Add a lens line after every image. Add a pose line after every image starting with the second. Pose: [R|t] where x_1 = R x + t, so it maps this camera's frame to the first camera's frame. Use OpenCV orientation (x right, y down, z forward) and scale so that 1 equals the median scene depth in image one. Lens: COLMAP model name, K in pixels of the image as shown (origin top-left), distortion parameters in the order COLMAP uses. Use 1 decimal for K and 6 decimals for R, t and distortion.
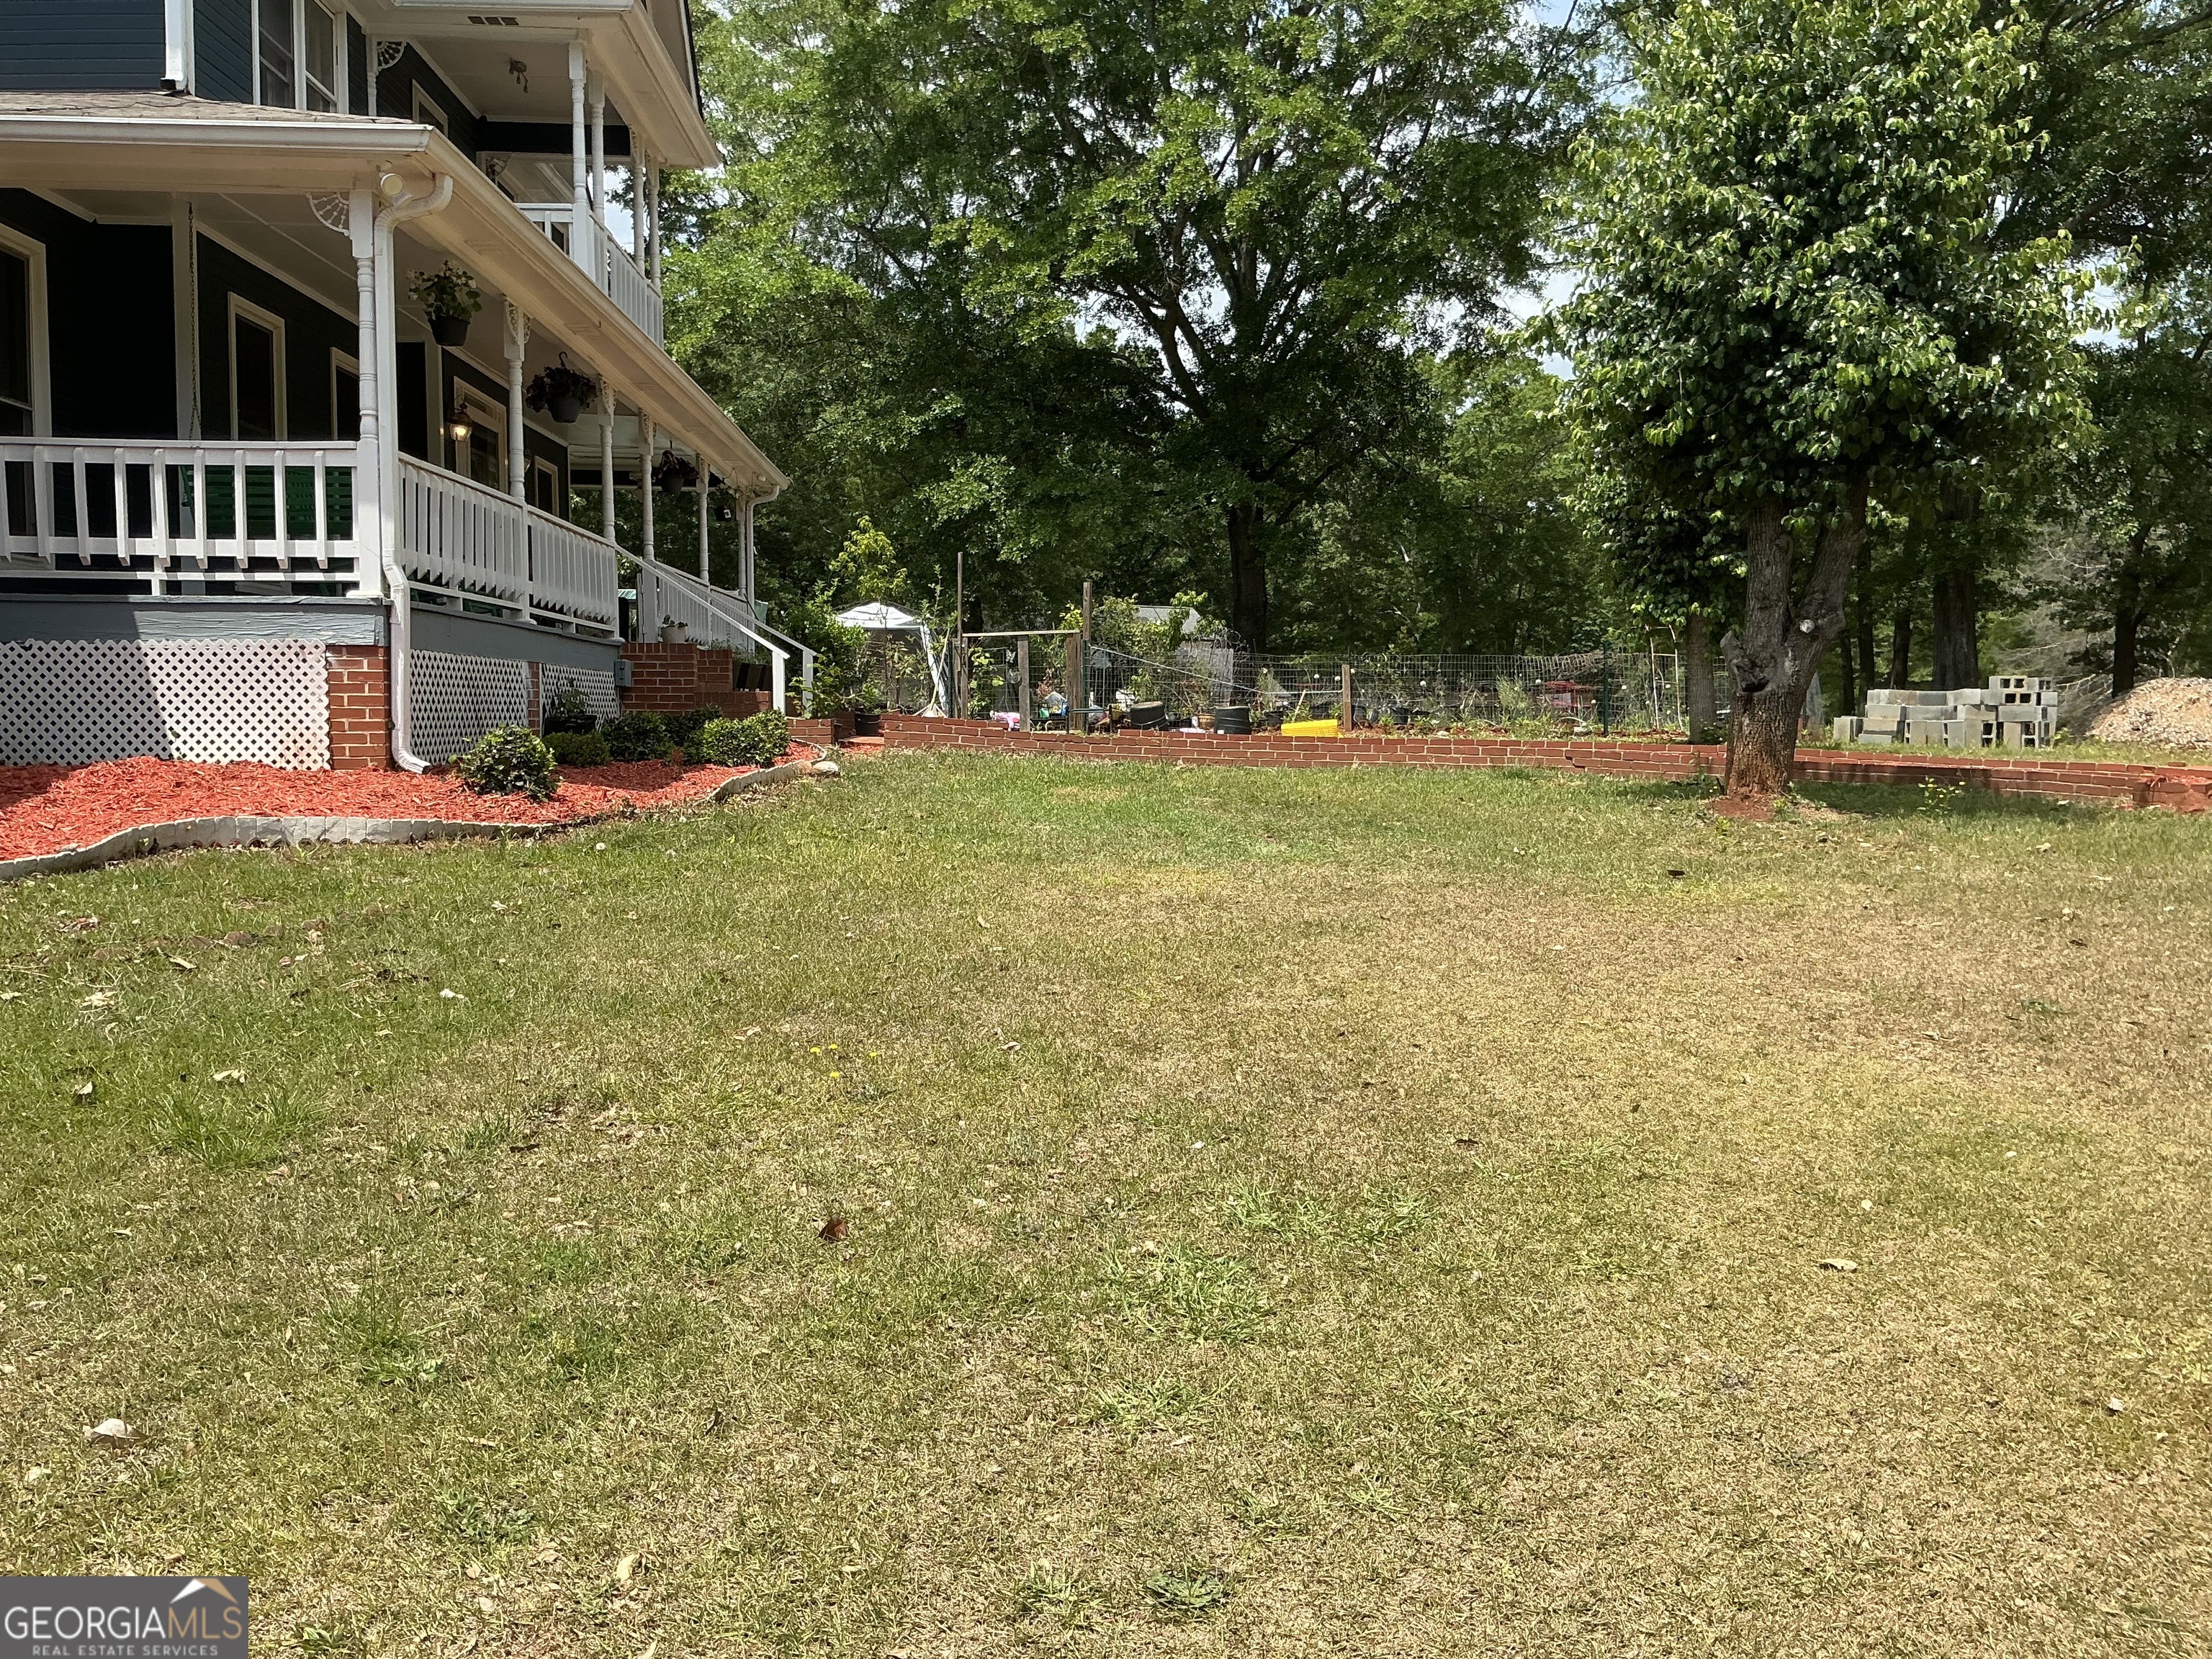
lens RADIAL K [[1824.7, 0, 1106.0], [0, 1824.7, 829.5], [0, 0, 1]] dist [0.067294, -0.120106]
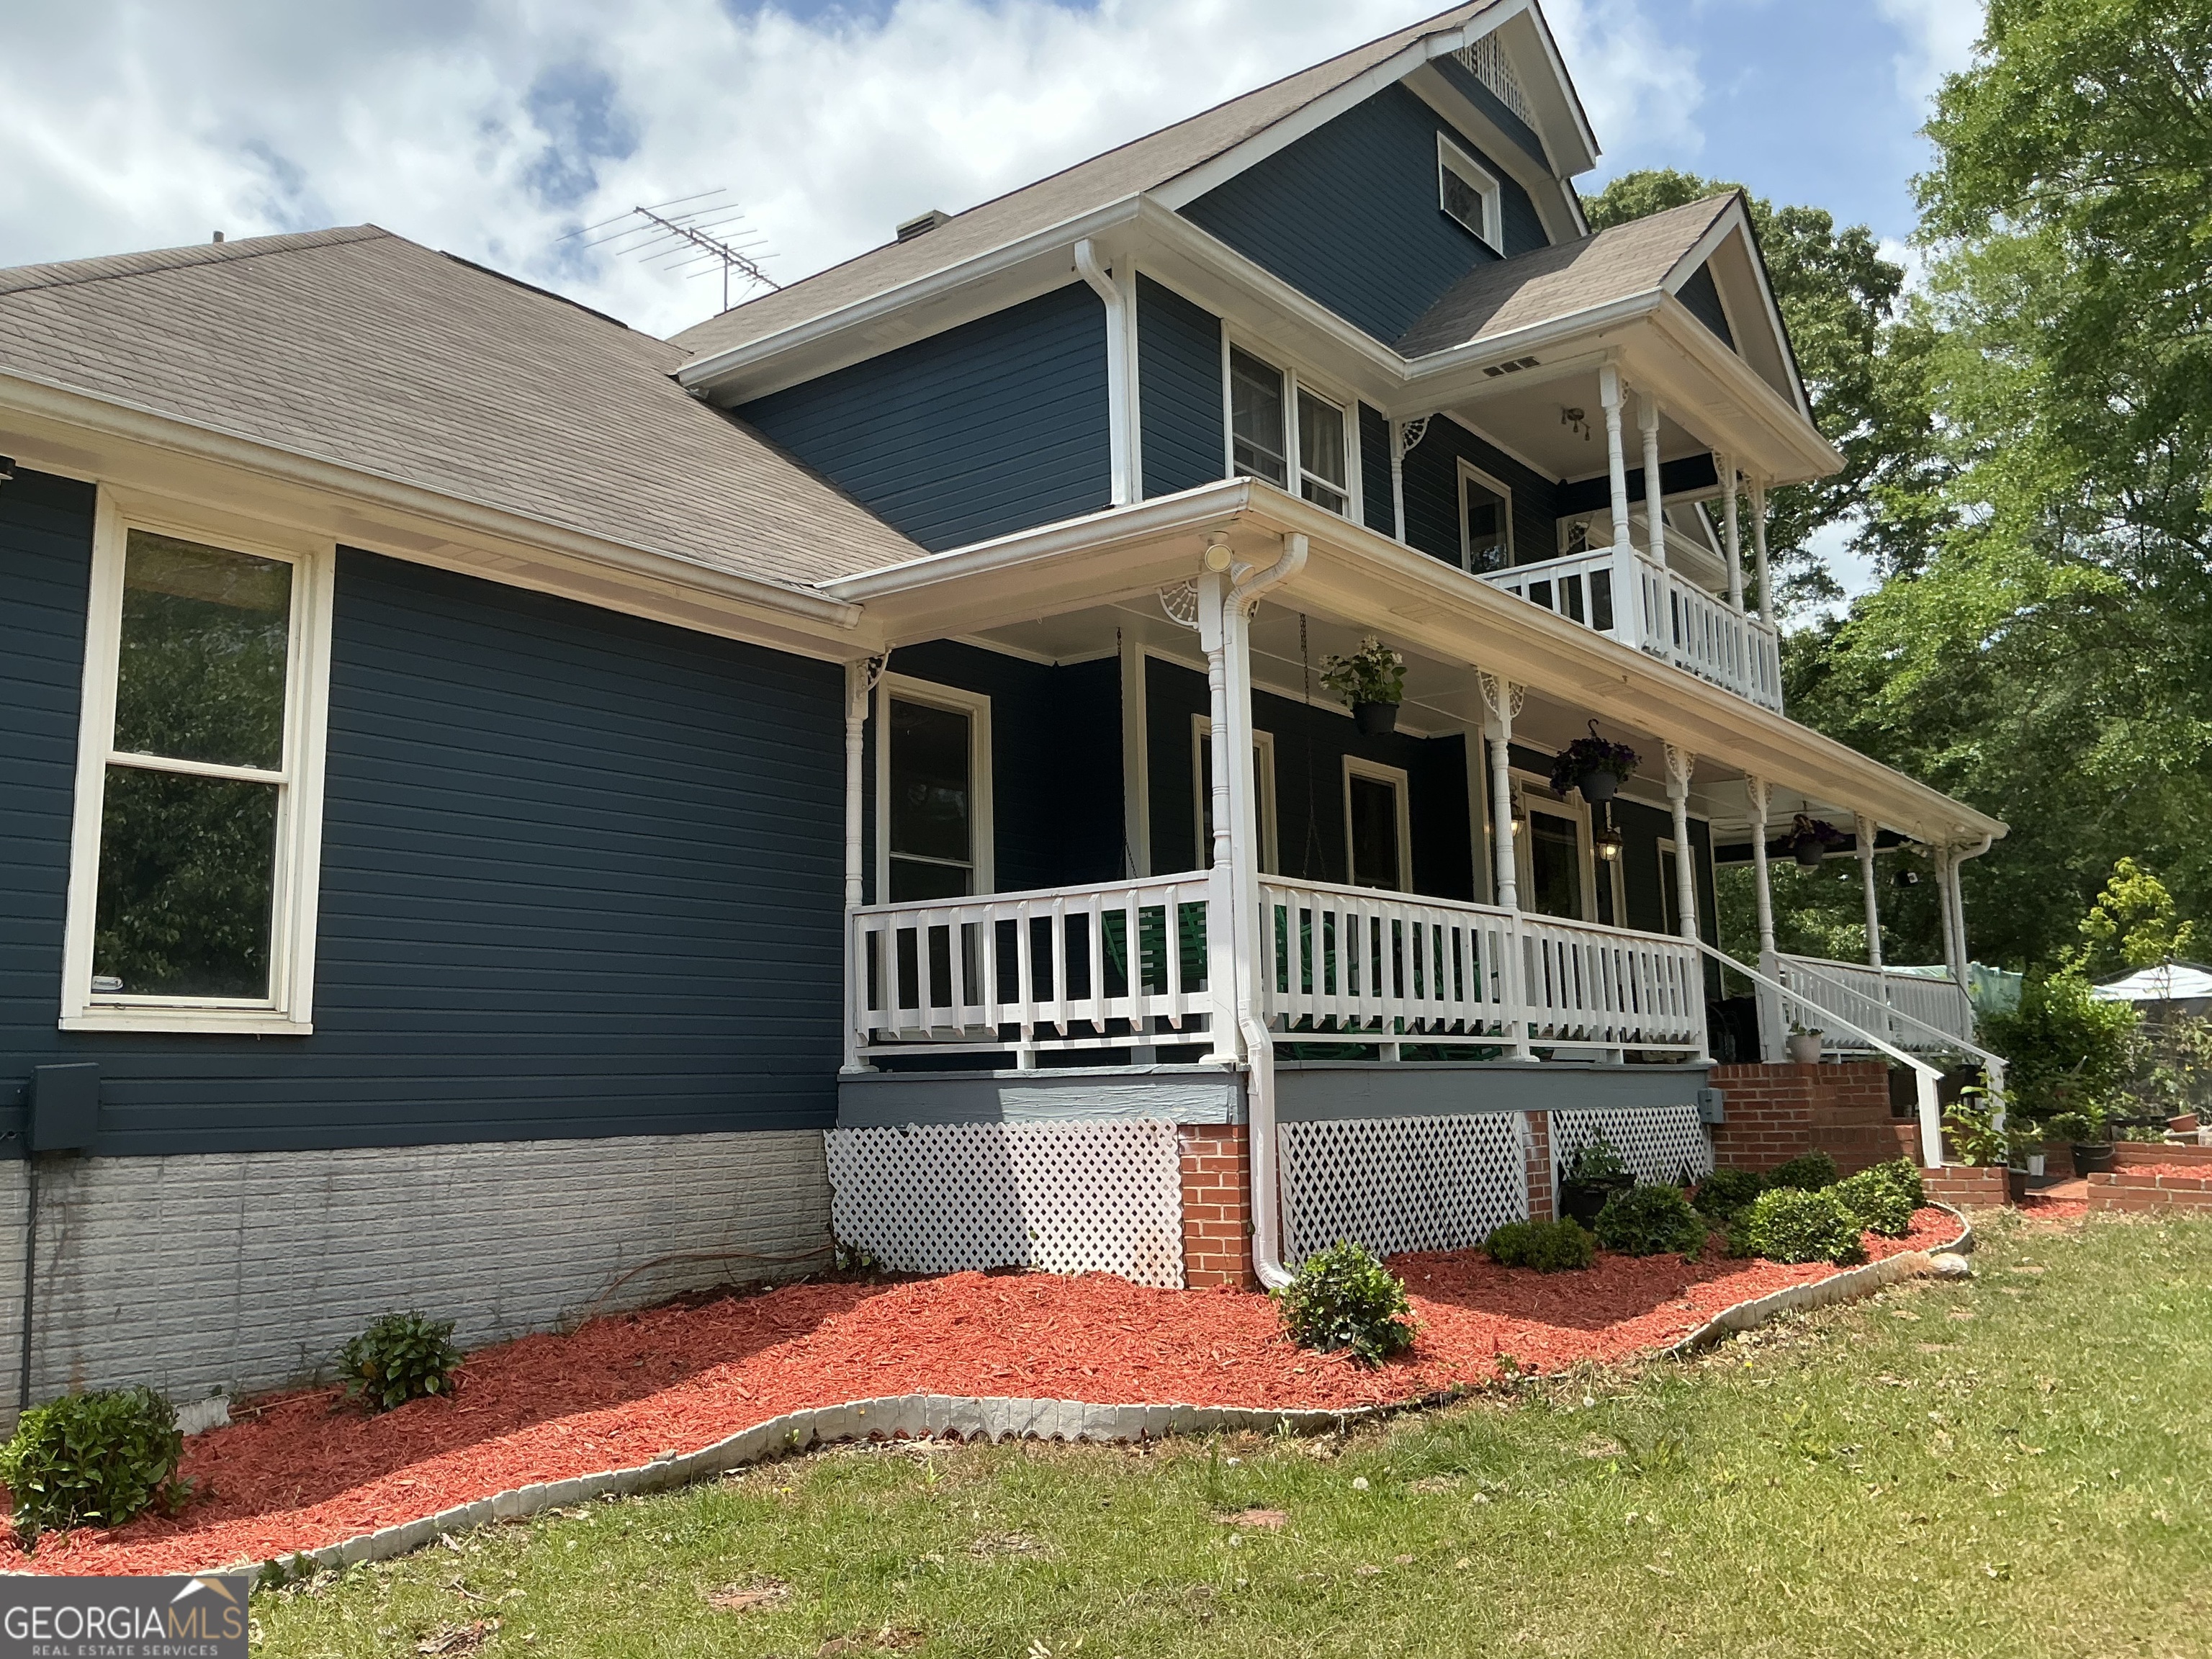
lens RADIAL K [[1841.1, 0, 1055.1], [0, 1841.1, 835.5], [0, 0, 1]] dist [0.093178, -0.185259]
pose [[0.765635, -0.114334, -0.633033, 0.056544], [-0.012685, 0.981203, -0.192560, -0.068132], [0.643150, 0.155461, 0.749793, 0.343622]]
